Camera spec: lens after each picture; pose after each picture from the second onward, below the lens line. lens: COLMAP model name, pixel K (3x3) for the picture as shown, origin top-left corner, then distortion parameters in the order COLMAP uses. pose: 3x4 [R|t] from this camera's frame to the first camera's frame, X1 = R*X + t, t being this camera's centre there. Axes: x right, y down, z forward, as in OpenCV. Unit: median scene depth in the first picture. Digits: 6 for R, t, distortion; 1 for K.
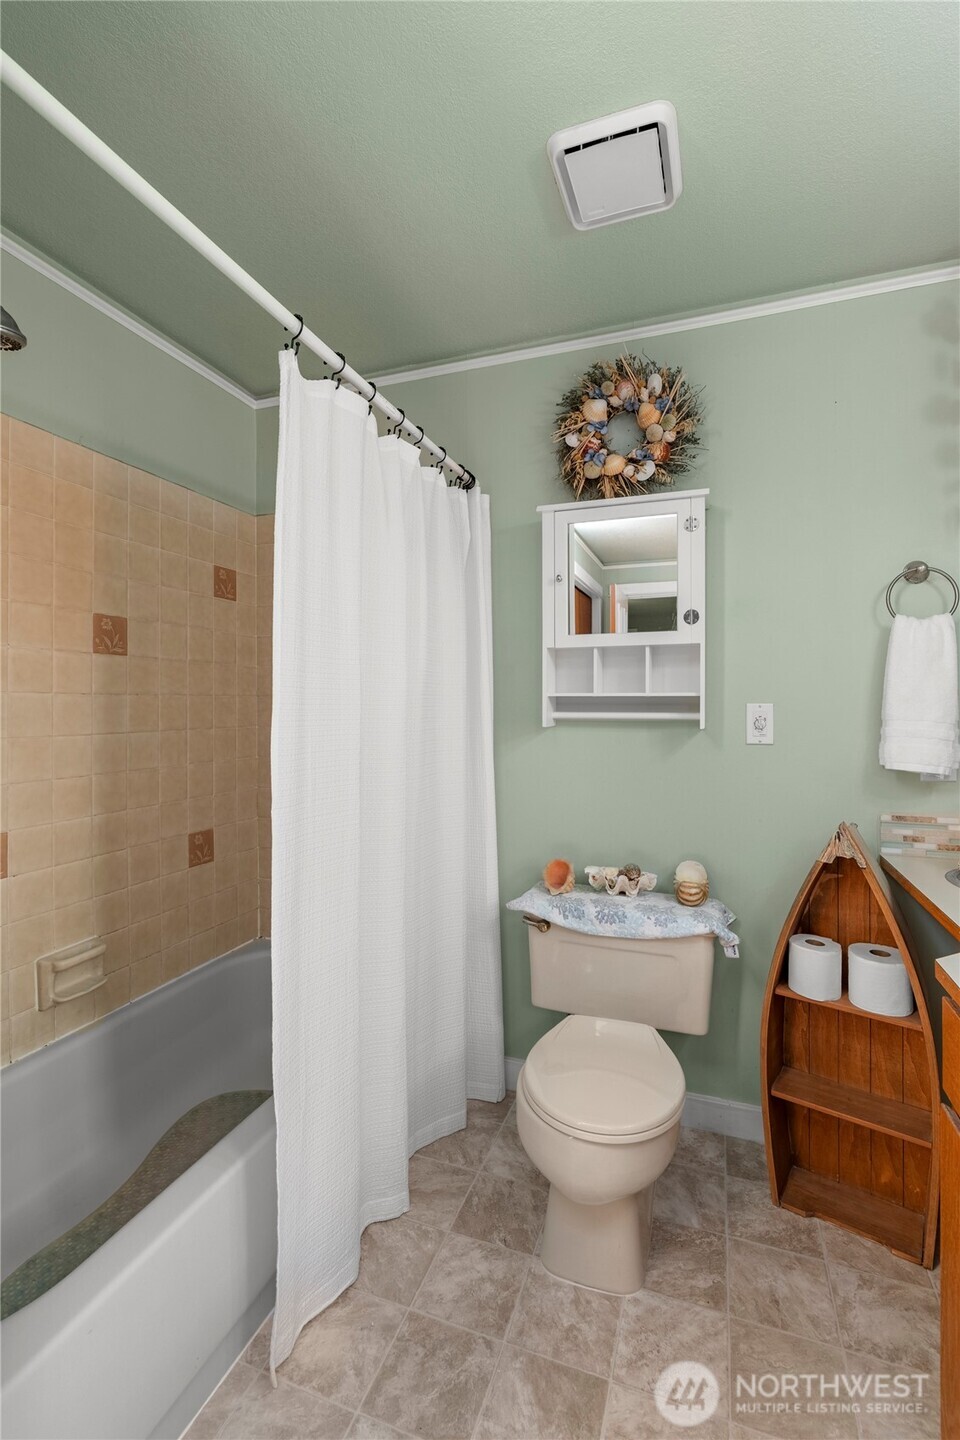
lens RADIAL K [[636.5, 0, 478.8], [0, 636.5, 701.7], [0, 0, 1]] dist [-0.005562, 0.000166]
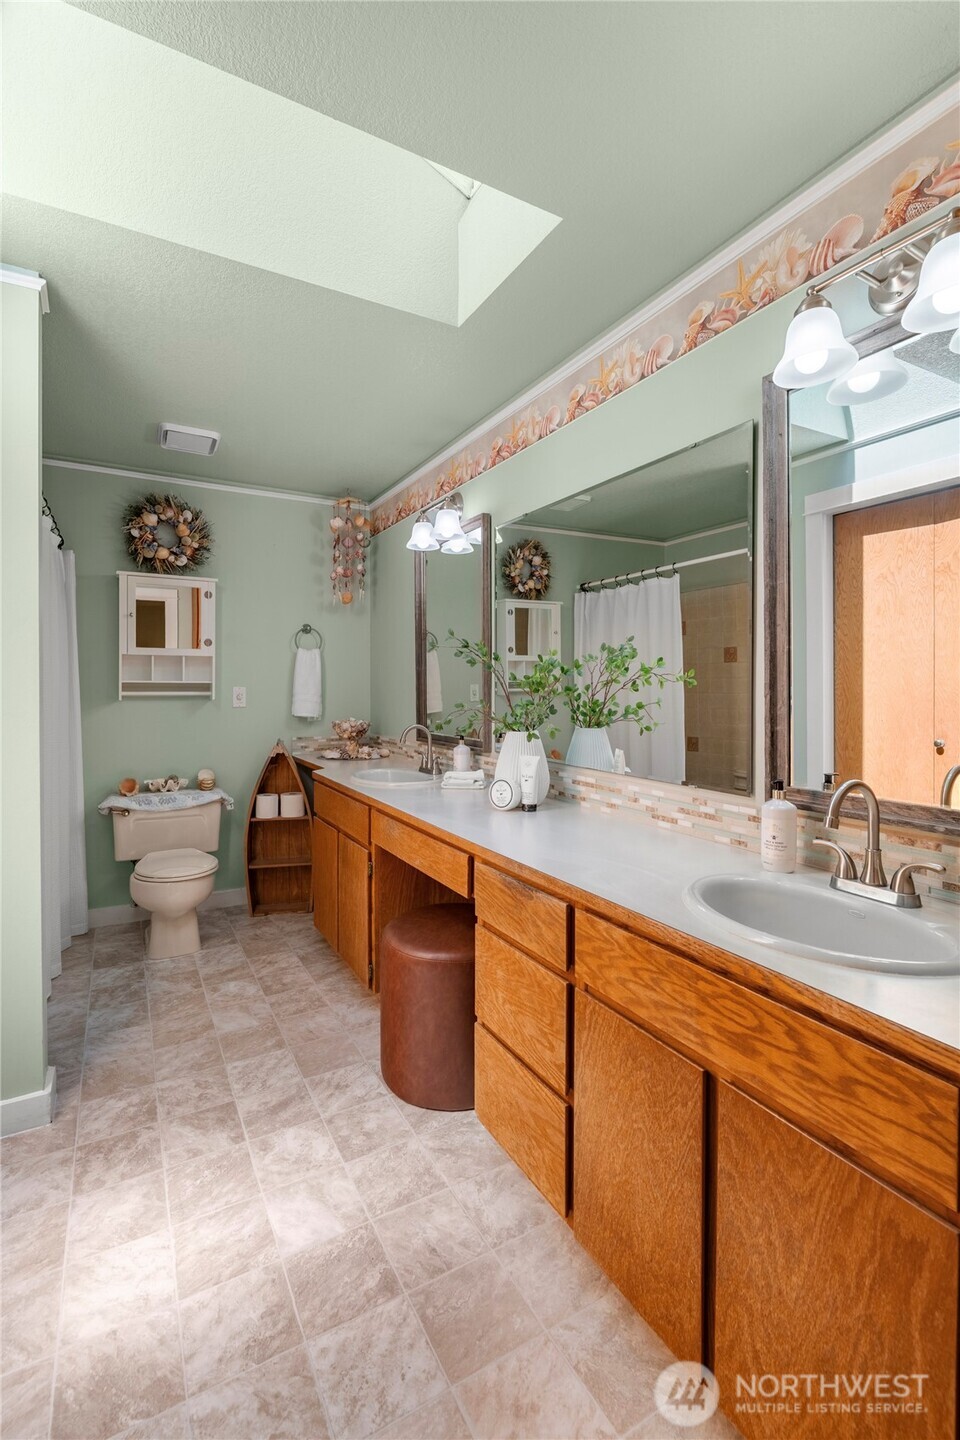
lens RADIAL K [[661.8, 0, 477.9], [0, 661.8, 687.5], [0, 0, 1]] dist [-0.003414, -0.000071]
pose [[0.654167, 0.000921, 0.756350, -0.641733], [-0.003014, 0.999994, 0.001389, -0.000593], [-0.756344, -0.003189, 0.654166, -0.929144]]
